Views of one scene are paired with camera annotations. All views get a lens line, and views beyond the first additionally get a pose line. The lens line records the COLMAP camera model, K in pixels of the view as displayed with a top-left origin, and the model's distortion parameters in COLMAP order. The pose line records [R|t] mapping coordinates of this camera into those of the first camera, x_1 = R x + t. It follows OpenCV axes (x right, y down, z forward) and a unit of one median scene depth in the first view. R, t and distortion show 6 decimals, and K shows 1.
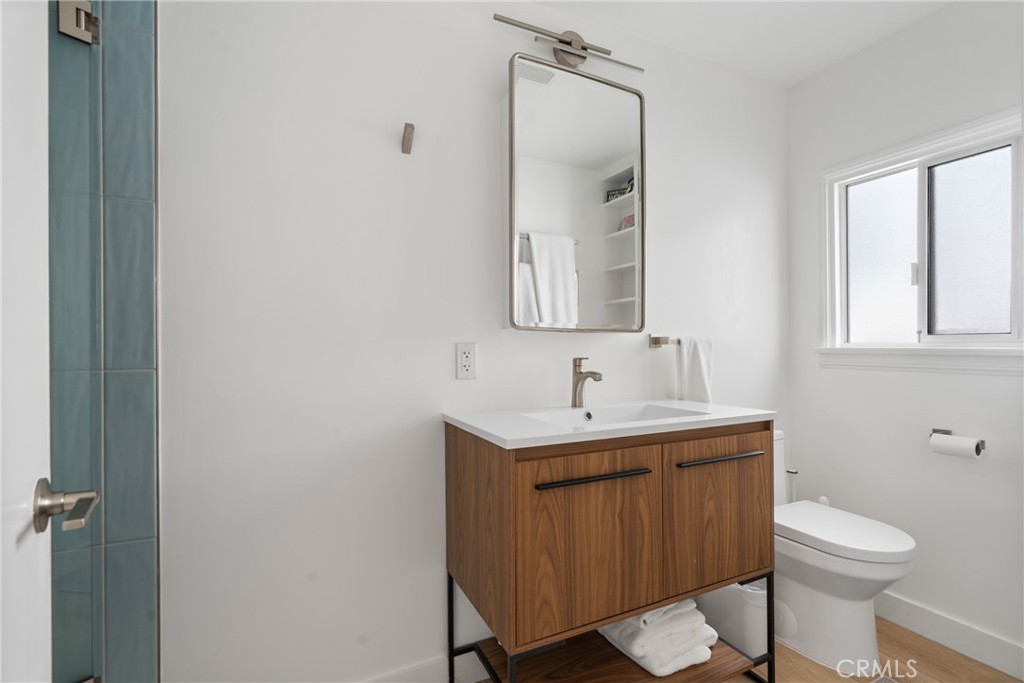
lens RADIAL K [[464.0, 0, 512.0], [0, 464.0, 341.5], [0, 0, 1]] dist [-0.001383, 0.000412]
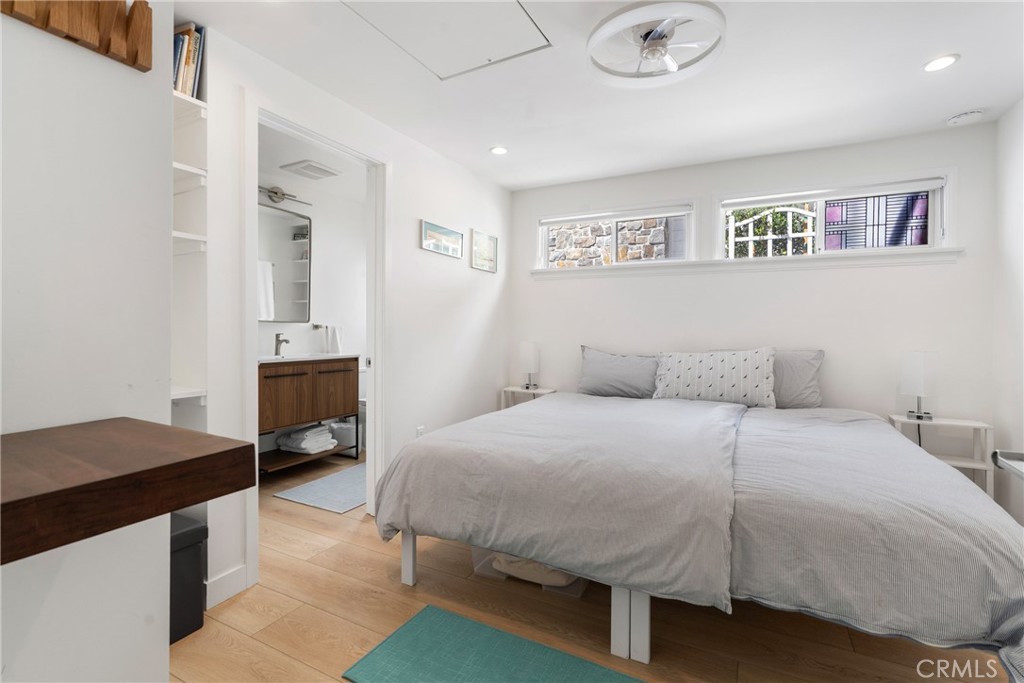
lens RADIAL K [[464.0, 0, 512.0], [0, 464.0, 341.5], [0, 0, 1]] dist [-0.001383, 0.000412]
pose [[0.802398, 0.002723, 0.596784, -0.326178], [-0.027355, 0.999106, 0.032222, -0.033660], [-0.596163, -0.042180, 0.801755, -1.669320]]
